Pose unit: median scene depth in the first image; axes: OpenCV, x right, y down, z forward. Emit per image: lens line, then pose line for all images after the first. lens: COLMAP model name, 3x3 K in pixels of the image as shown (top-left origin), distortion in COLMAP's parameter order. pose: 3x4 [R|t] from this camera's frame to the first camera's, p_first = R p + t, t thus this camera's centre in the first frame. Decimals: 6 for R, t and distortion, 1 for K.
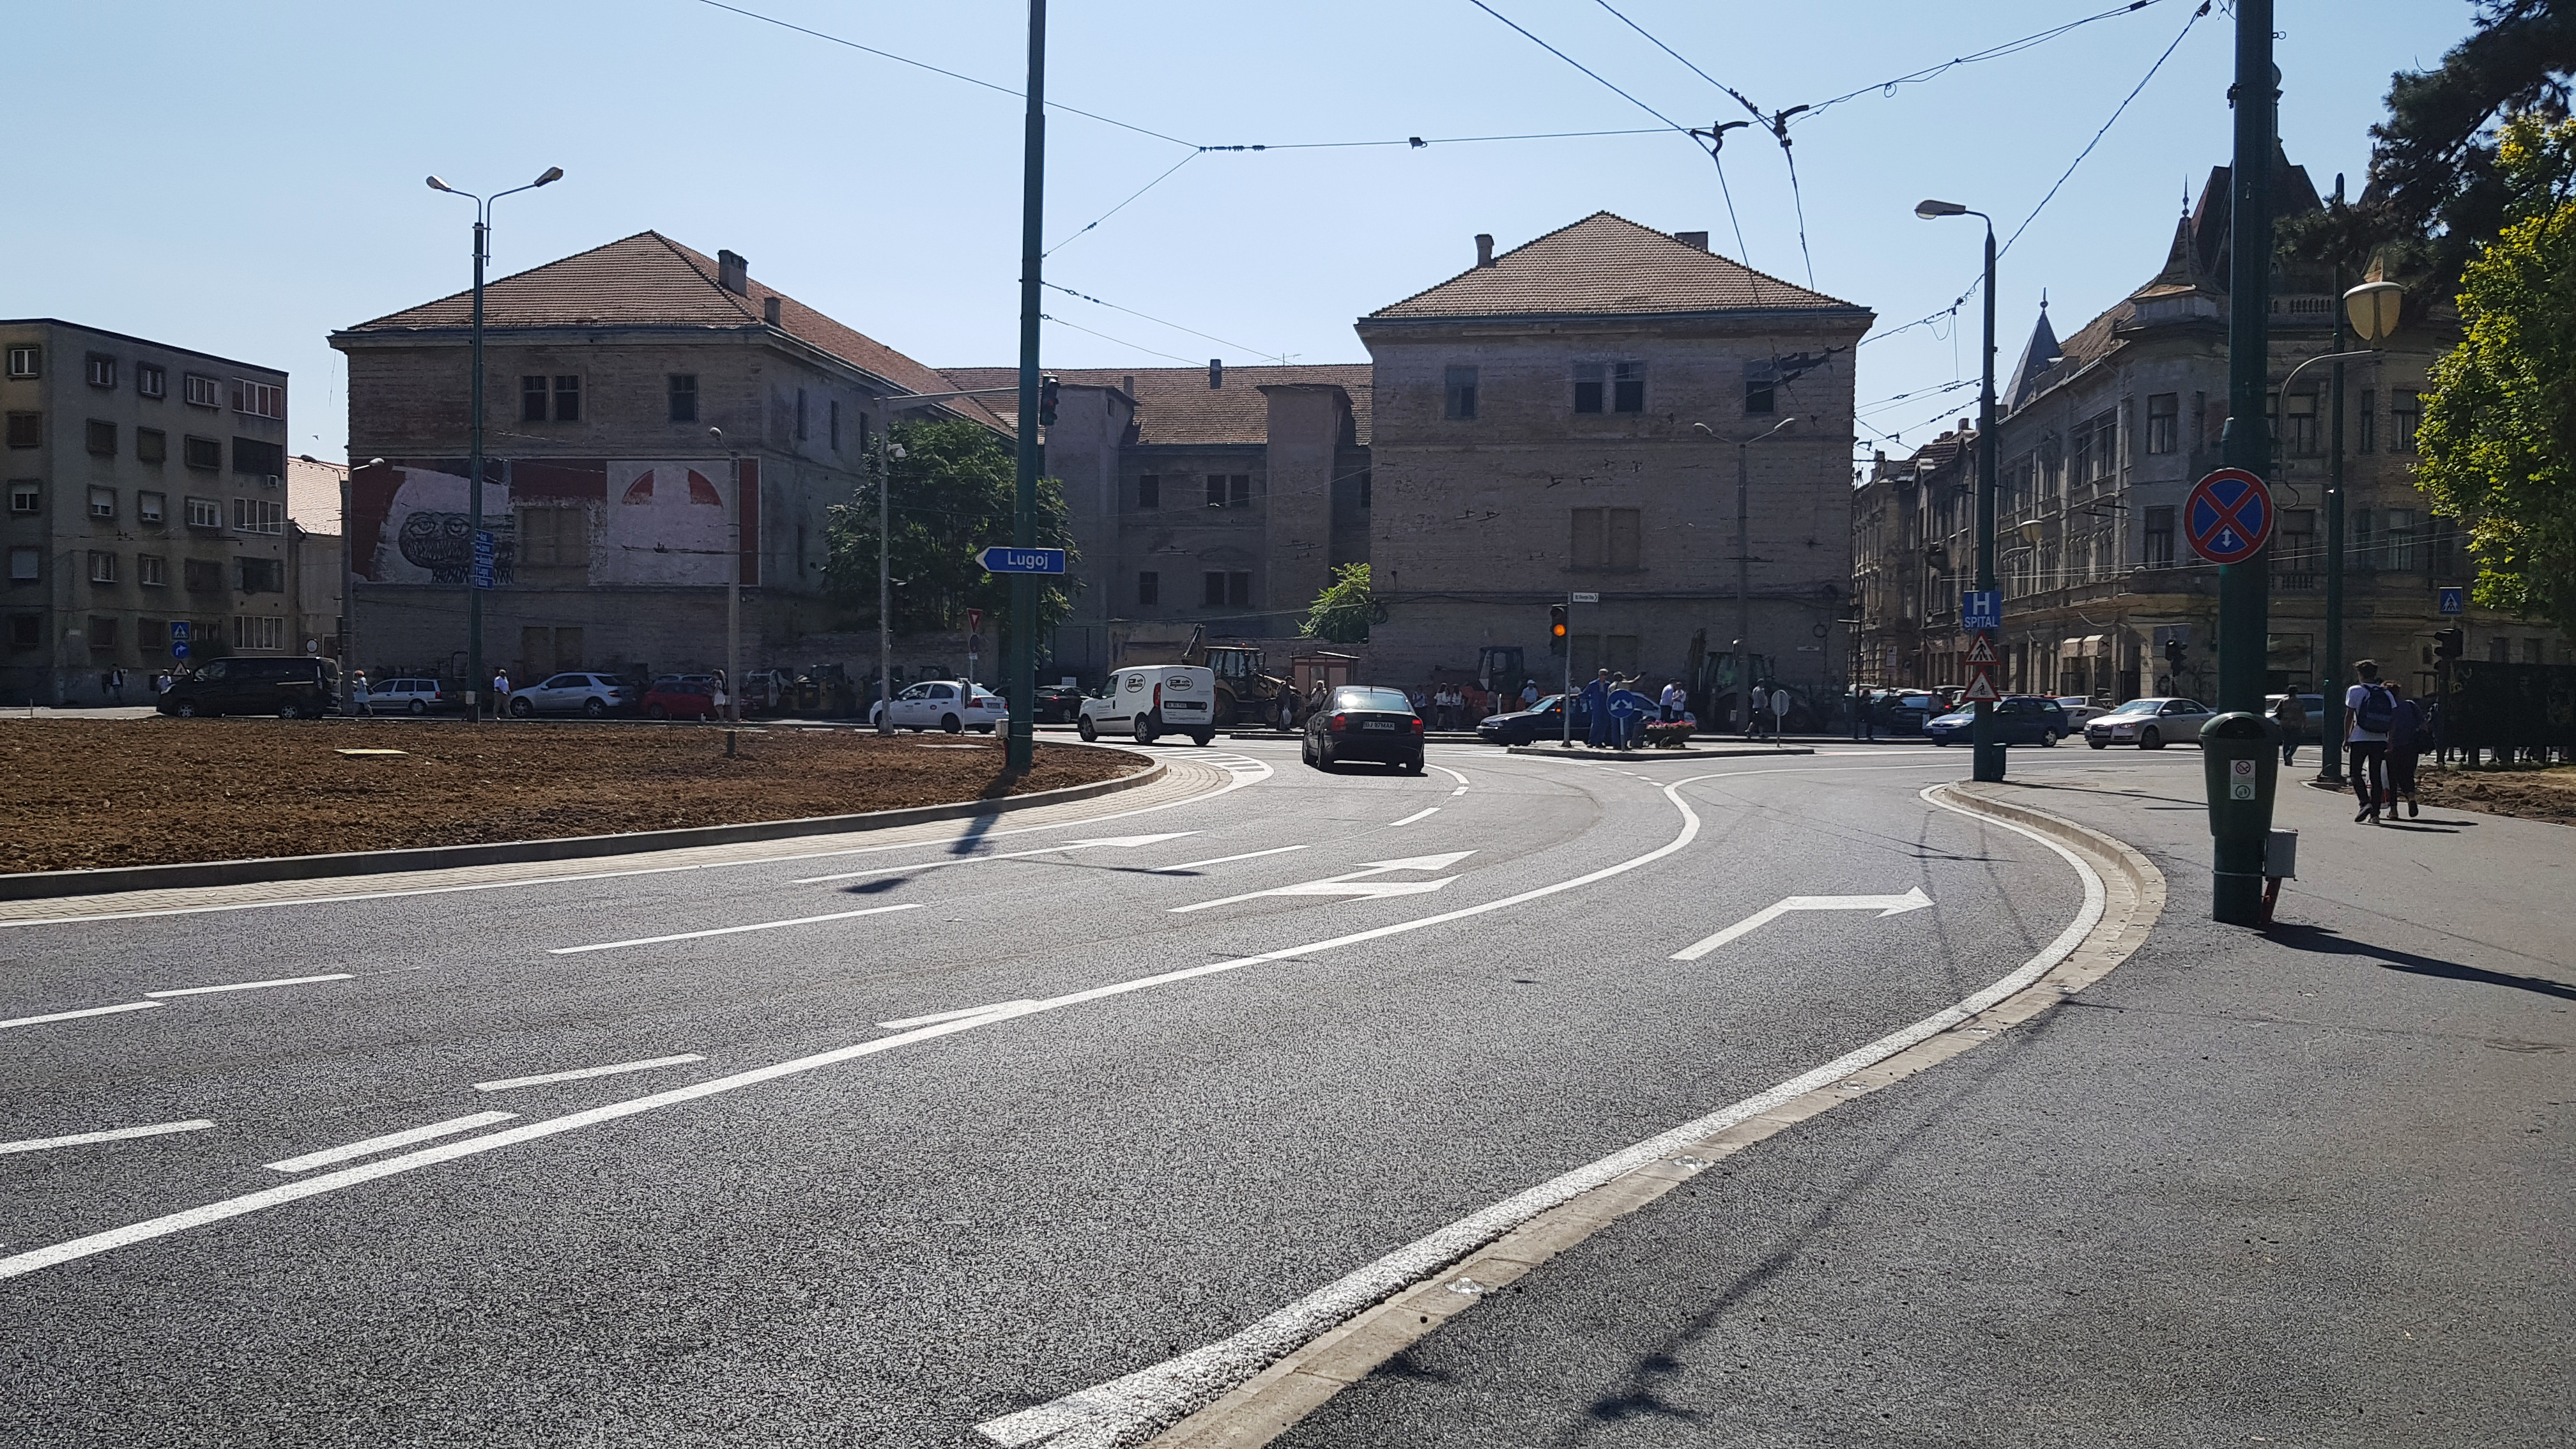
lens RADIAL K [[1953.8, 0, 1312.3], [0, 1953.8, 741.7], [0, 0, 1]] dist [0.000961, -0.038177]
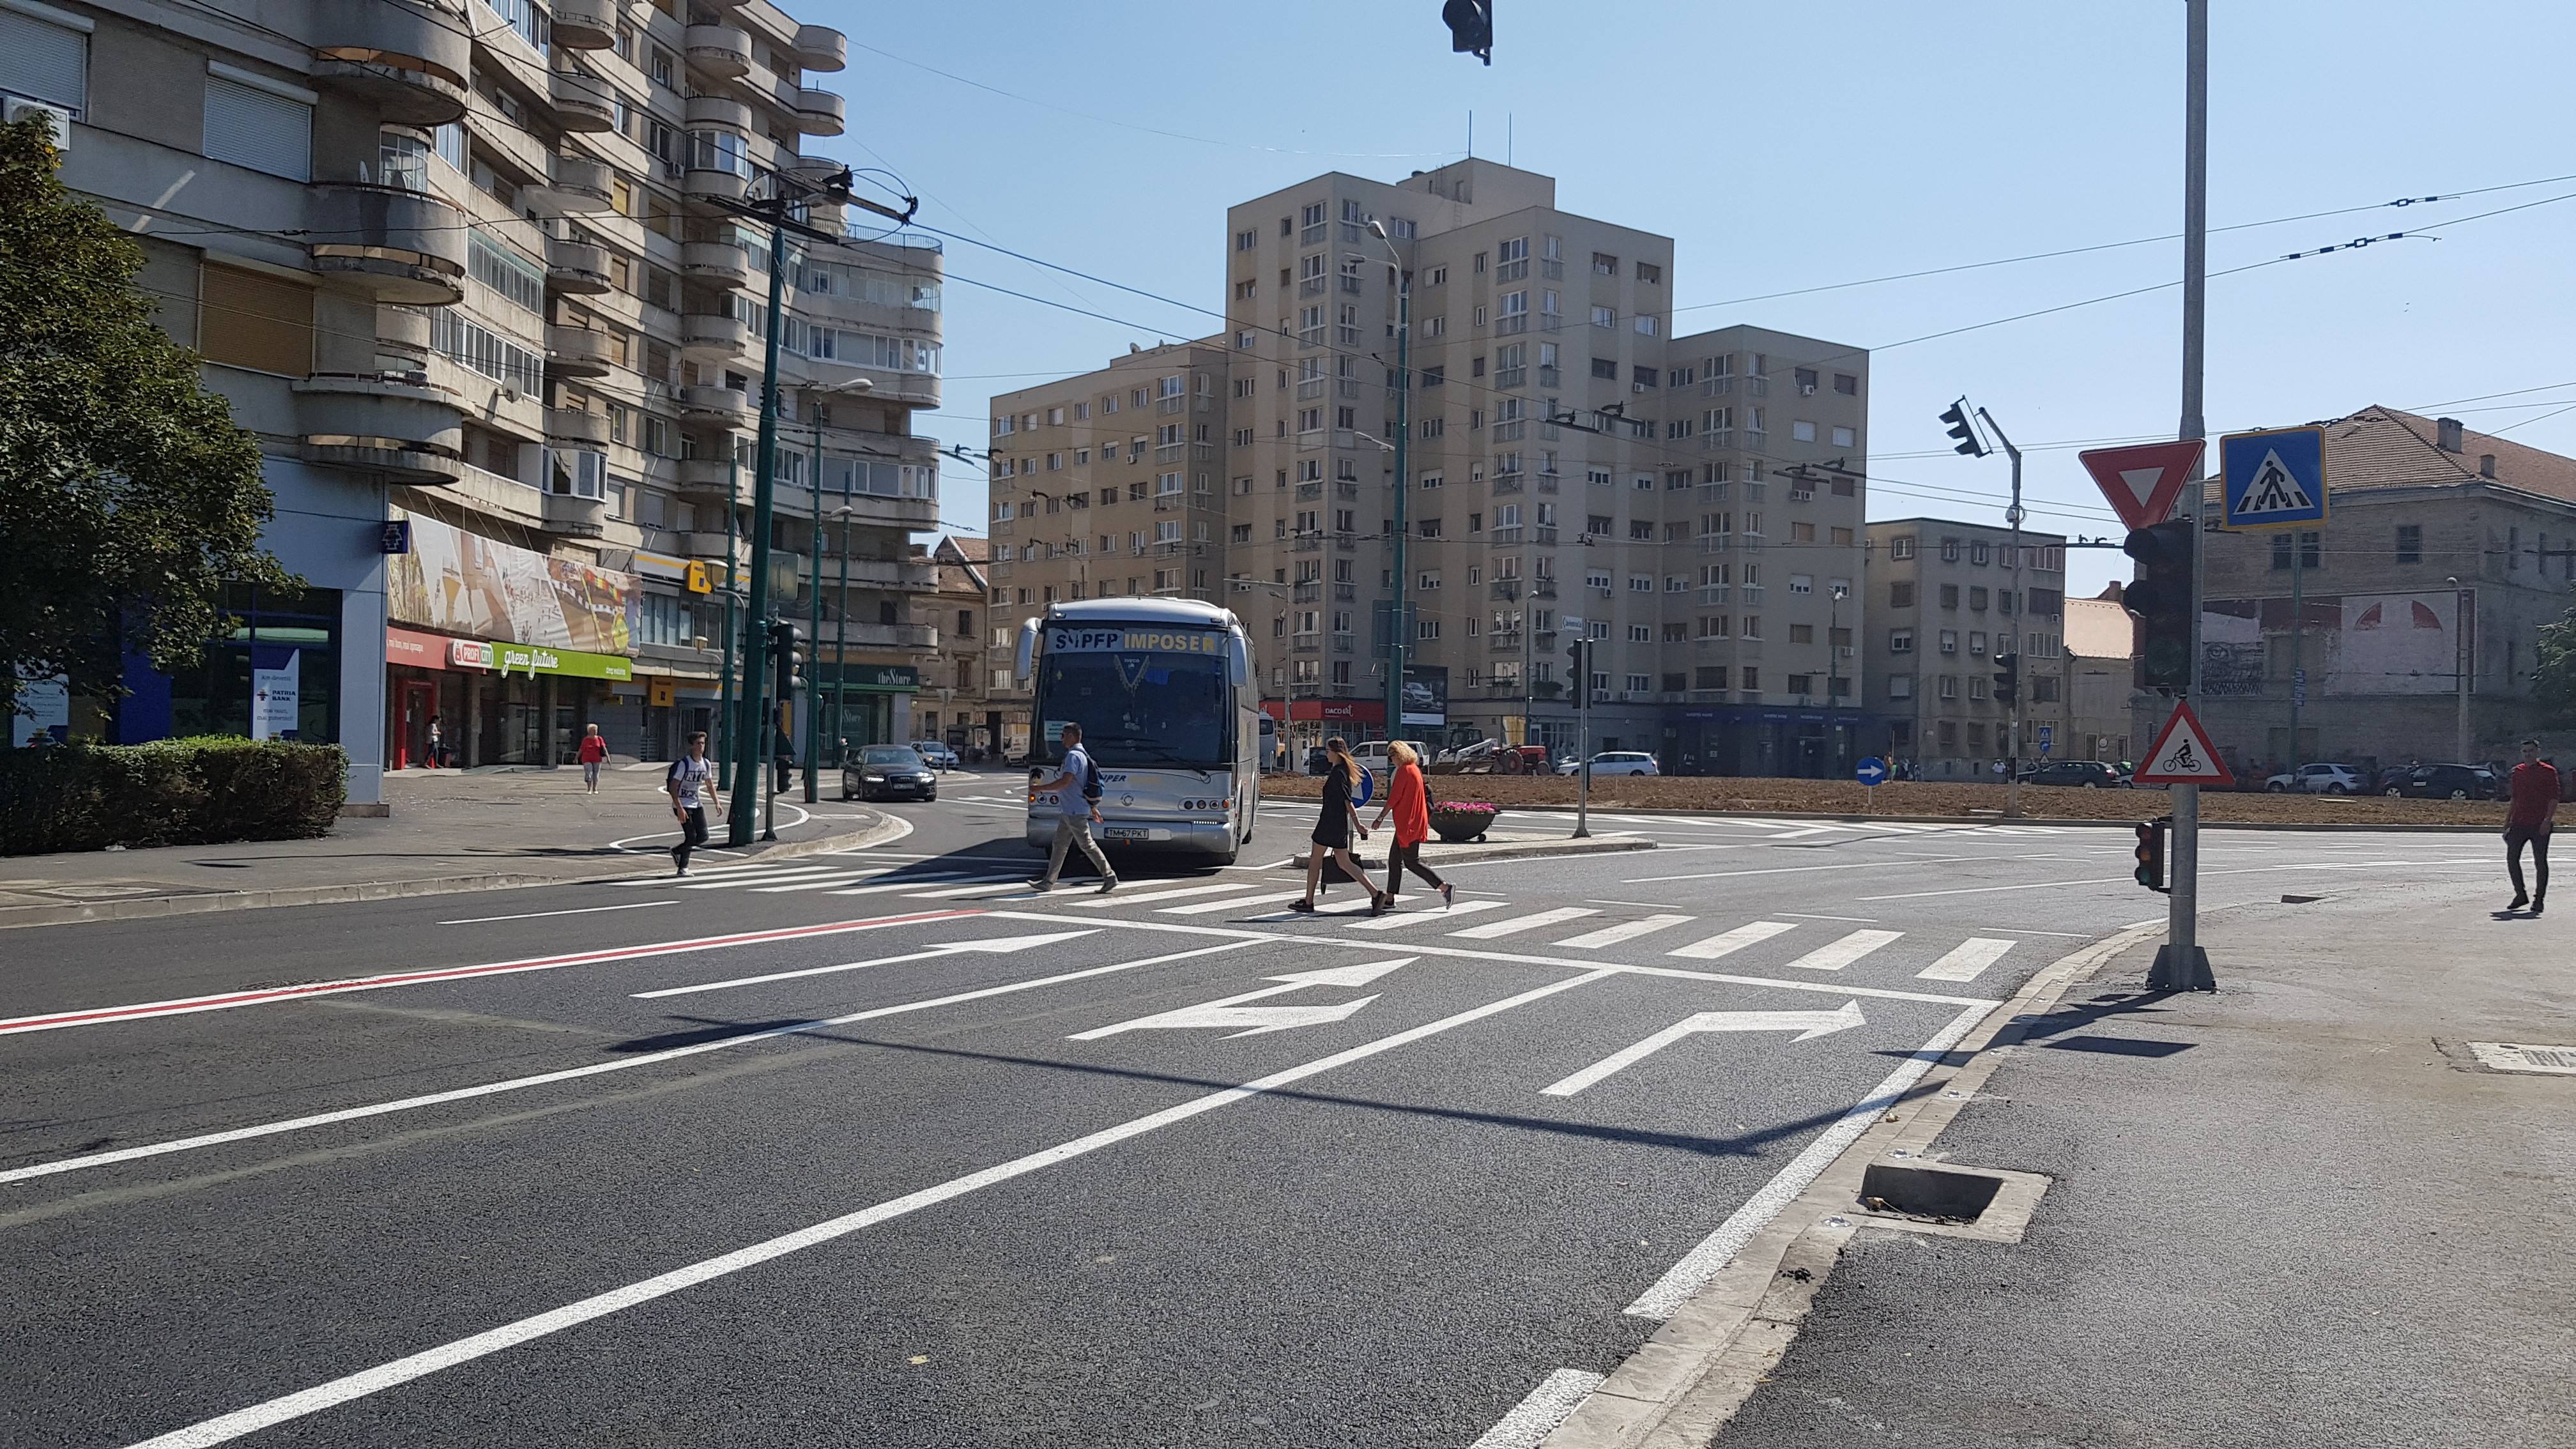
lens RADIAL K [[1953.8, 0, 1284.8], [0, 1953.8, 772.8], [0, 0, 1]] dist [0.000961, -0.038177]
pose [[0.699594, 0.009931, -0.714472, 0.063853], [-0.032248, 0.999323, -0.017686, 0.015041], [0.713813, 0.035413, 0.699441, -0.369243]]
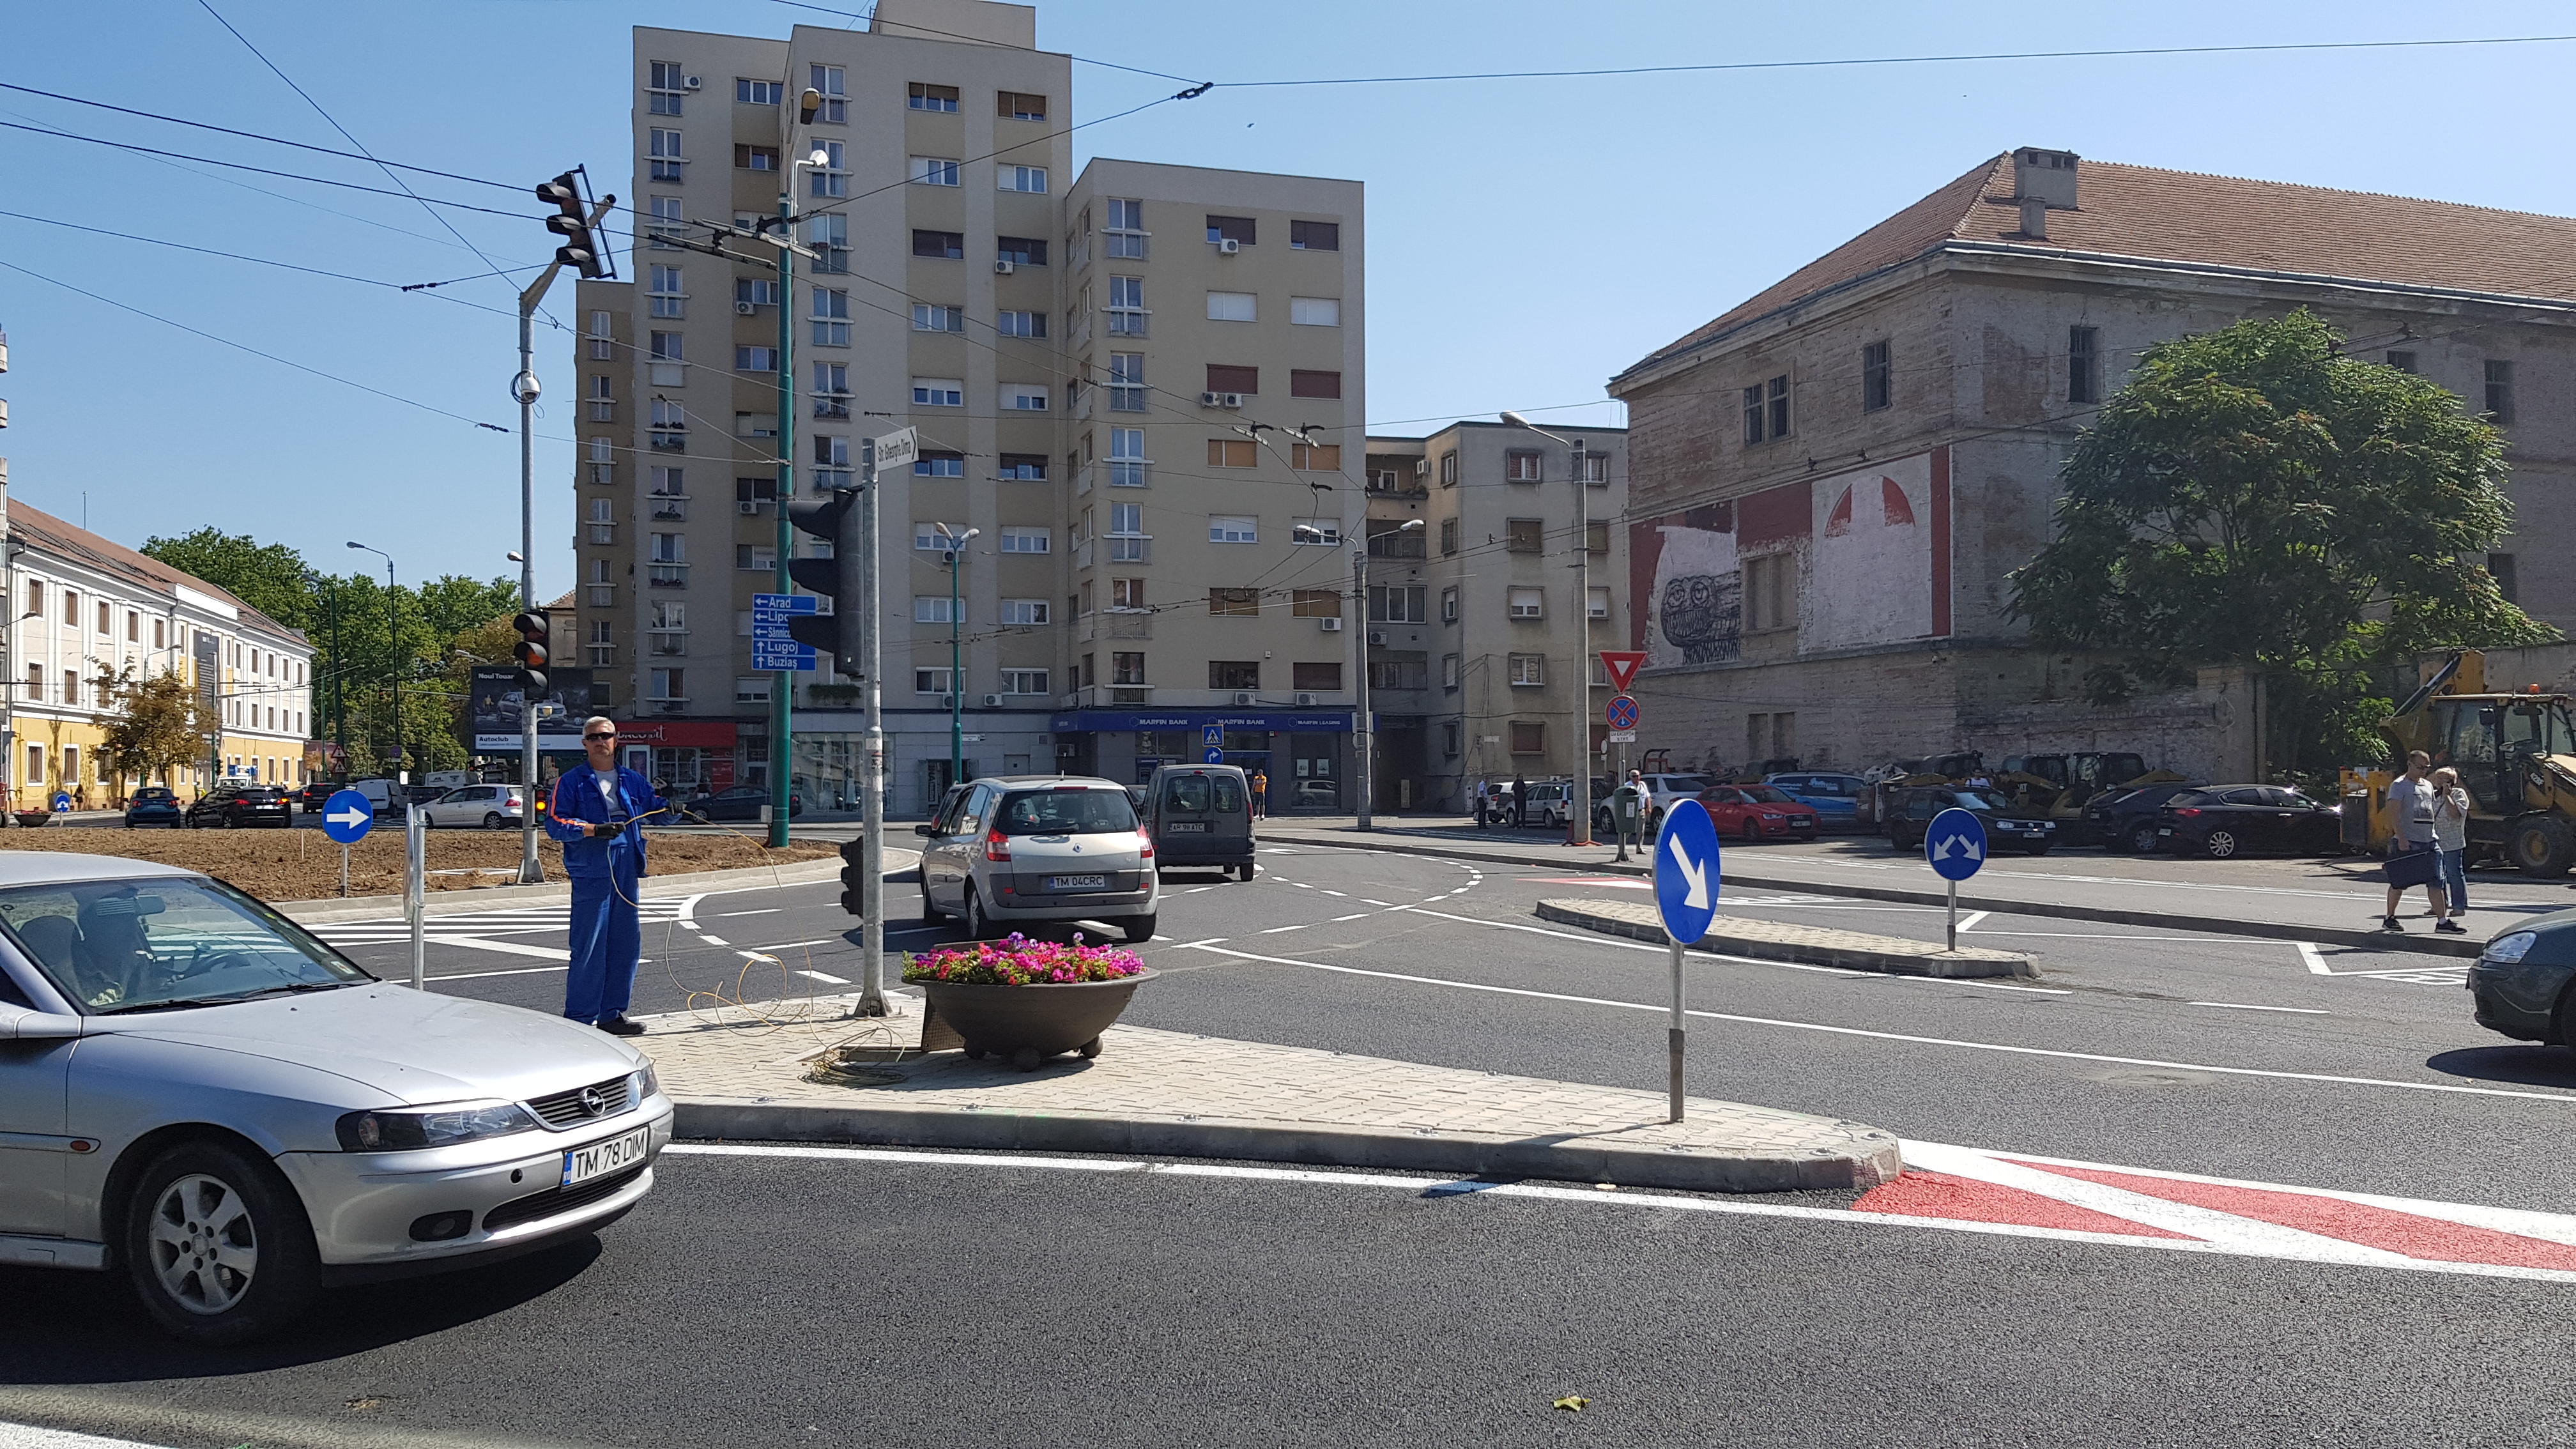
lens RADIAL K [[1953.8, 0, 1299.3], [0, 1953.8, 748.5], [0, 0, 1]] dist [0.000961, -0.038177]
pose [[0.476415, -0.027291, -0.878797, 0.181413], [-0.013351, 0.999178, -0.038268, -0.013790], [0.879119, 0.029964, 0.475659, 0.477859]]
